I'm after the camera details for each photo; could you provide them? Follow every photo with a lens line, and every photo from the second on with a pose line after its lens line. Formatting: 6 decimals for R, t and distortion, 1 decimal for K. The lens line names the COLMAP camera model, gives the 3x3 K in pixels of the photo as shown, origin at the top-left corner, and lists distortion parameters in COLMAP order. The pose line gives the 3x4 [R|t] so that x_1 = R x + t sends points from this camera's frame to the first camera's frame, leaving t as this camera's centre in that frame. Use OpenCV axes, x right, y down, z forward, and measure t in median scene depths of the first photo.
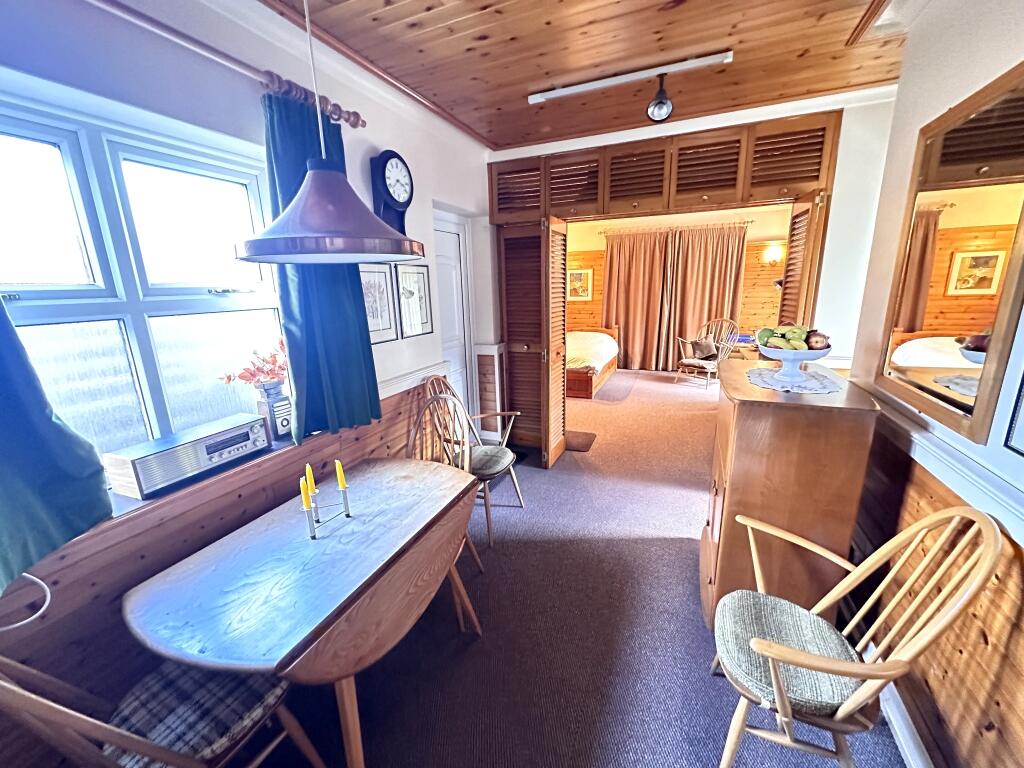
lens RADIAL K [[408.2, 0, 512.0], [0, 408.2, 384.0], [0, 0, 1]] dist [0.000245, -0.000046]
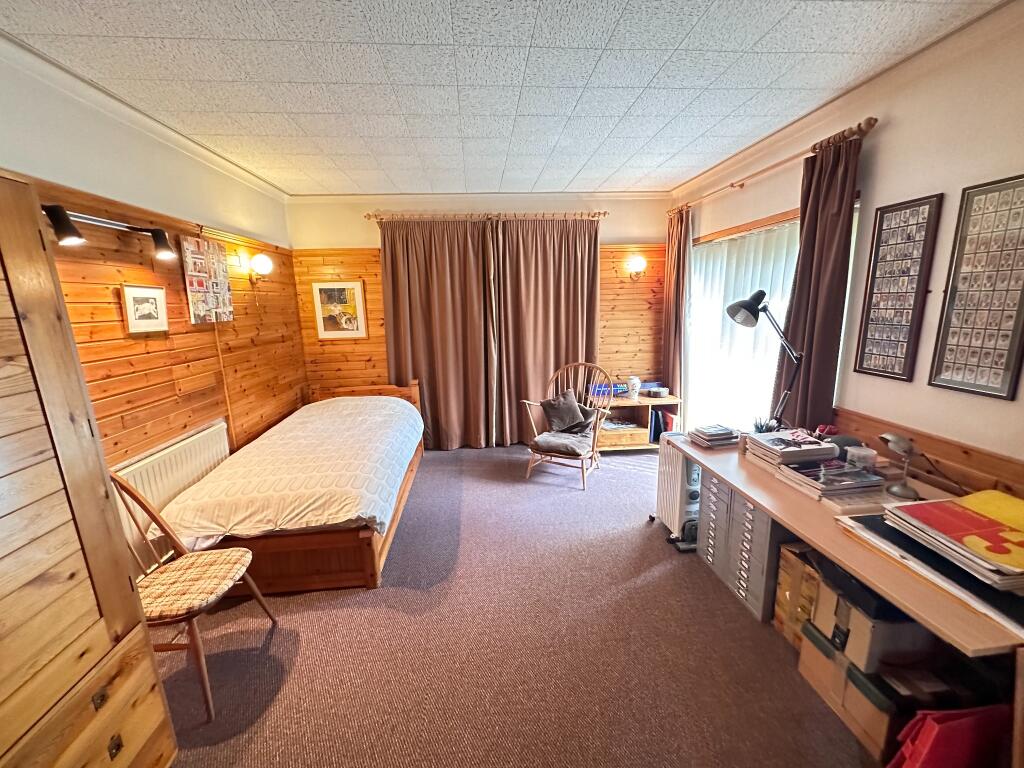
lens RADIAL K [[408.2, 0, 512.0], [0, 408.2, 384.0], [0, 0, 1]] dist [0.000245, -0.000046]
pose [[0.884037, -0.091602, 0.458354, 0.113588], [0.112710, 0.993449, -0.018845, -0.112198], [-0.453625, 0.068321, 0.888570, 0.433495]]
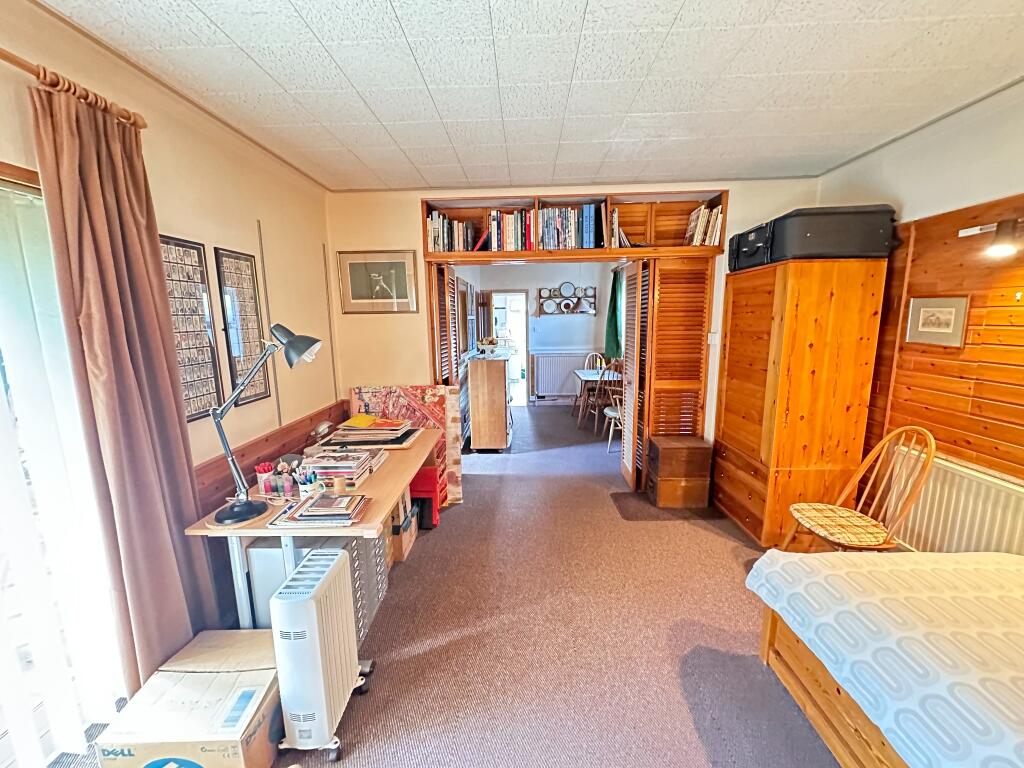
lens RADIAL K [[408.2, 0, 512.0], [0, 408.2, 384.0], [0, 0, 1]] dist [0.000245, -0.000046]
pose [[-0.935786, 0.096884, -0.338995, 0.681808], [-0.044640, 0.921207, 0.386504, -0.371622], [0.349731, 0.376818, -0.857728, 1.396015]]
